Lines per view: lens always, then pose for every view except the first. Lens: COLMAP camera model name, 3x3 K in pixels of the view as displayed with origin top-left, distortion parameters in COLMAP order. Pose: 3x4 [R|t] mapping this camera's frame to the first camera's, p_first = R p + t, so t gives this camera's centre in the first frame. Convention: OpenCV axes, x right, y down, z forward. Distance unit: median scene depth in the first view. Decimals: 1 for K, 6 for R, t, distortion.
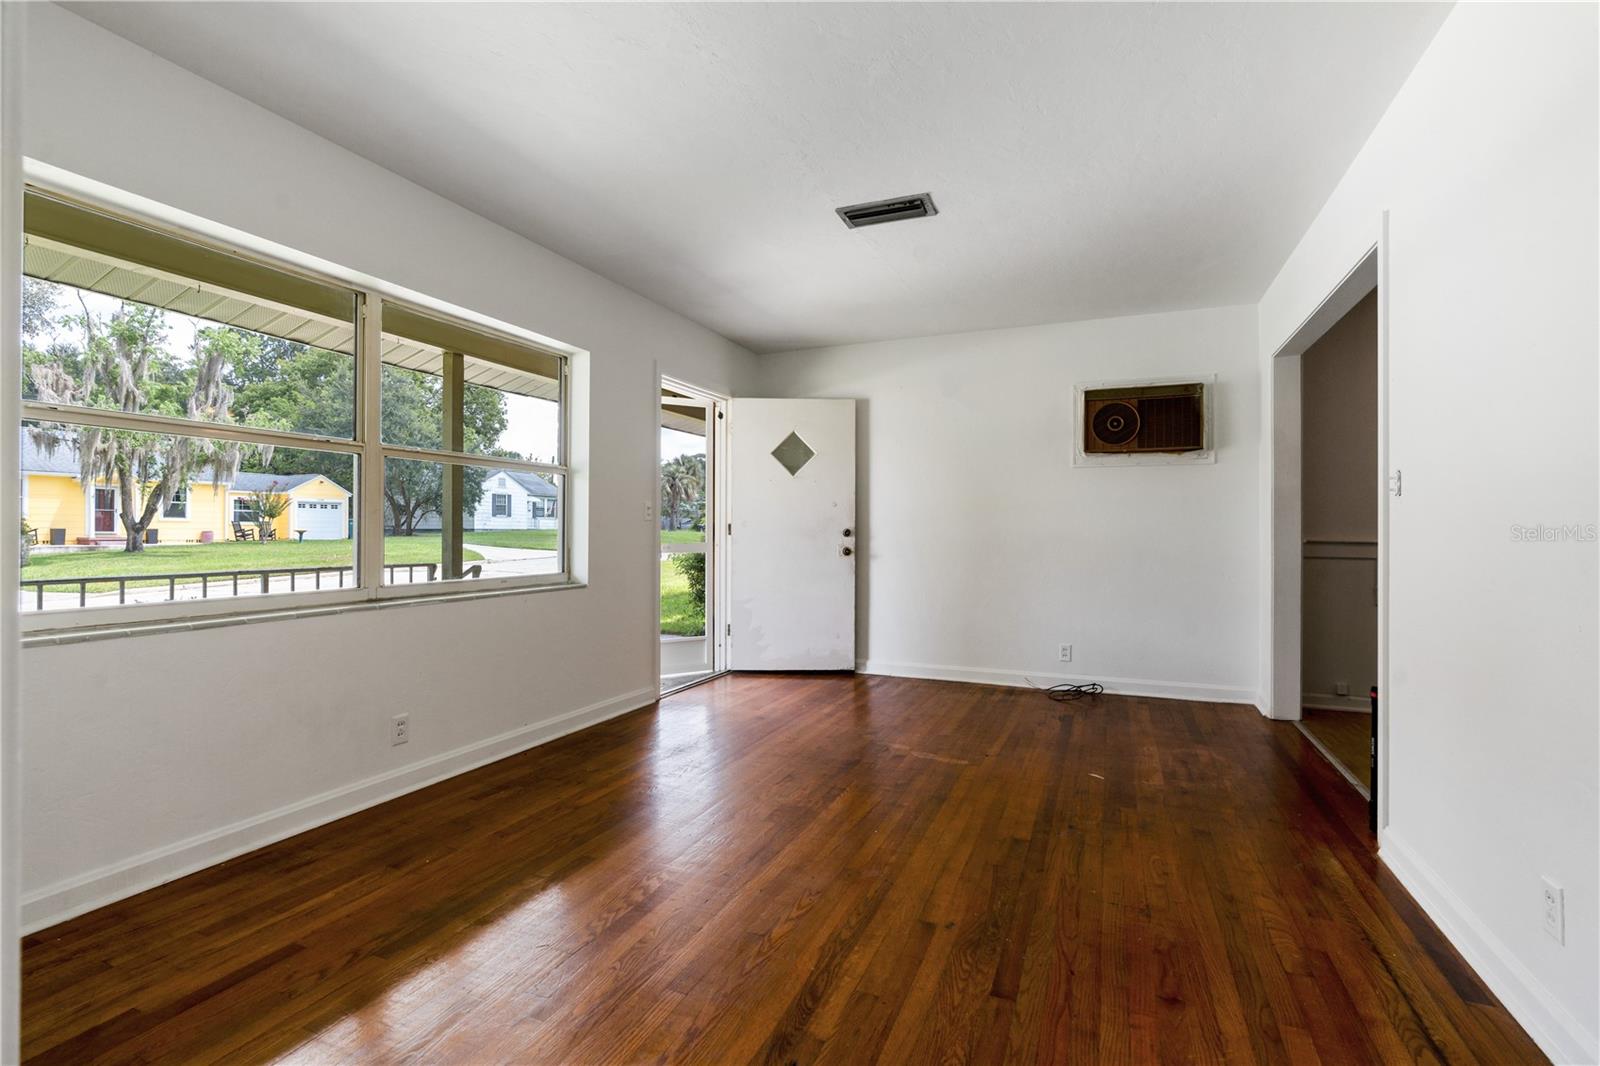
lens RADIAL K [[725.5, 0, 800.0], [0, 725.5, 533.0], [0, 0, 1]] dist [-0.000289, -0.000019]
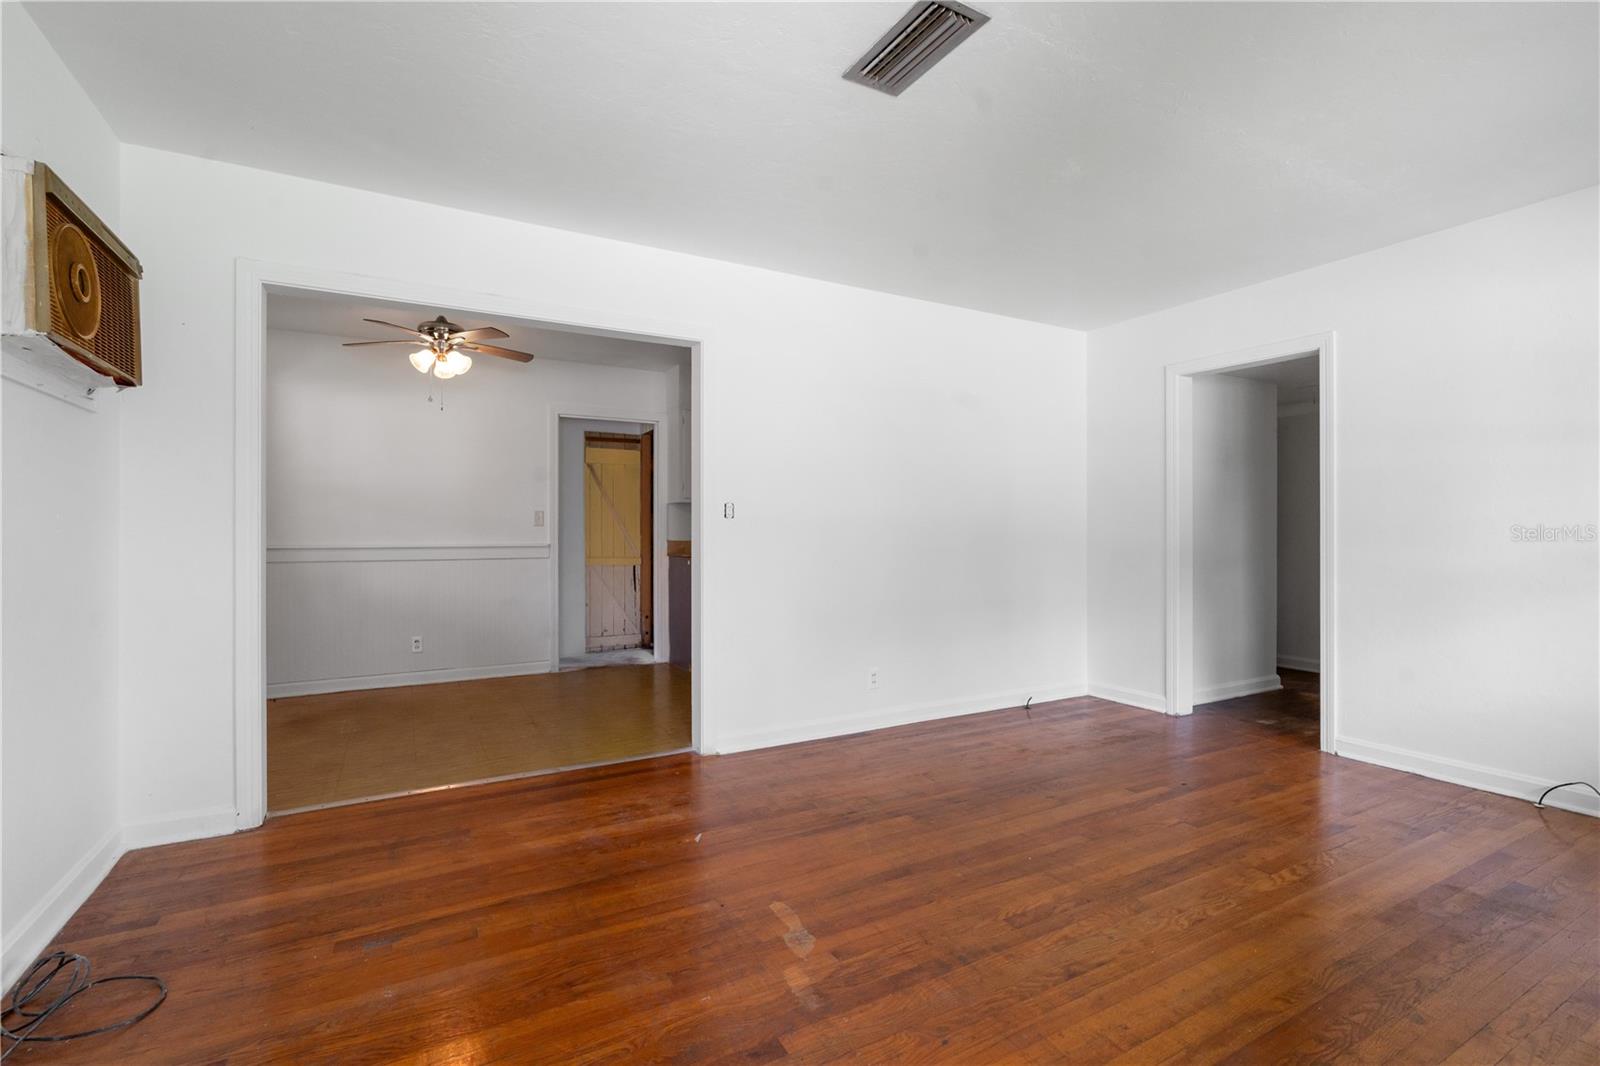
lens RADIAL K [[725.5, 0, 800.0], [0, 725.5, 533.0], [0, 0, 1]] dist [-0.000289, -0.000019]
pose [[-0.791267, -0.002802, 0.611464, -0.216978], [0.000909, 0.999983, 0.005759, -0.023864], [-0.611470, 0.005113, -0.791251, 1.760901]]
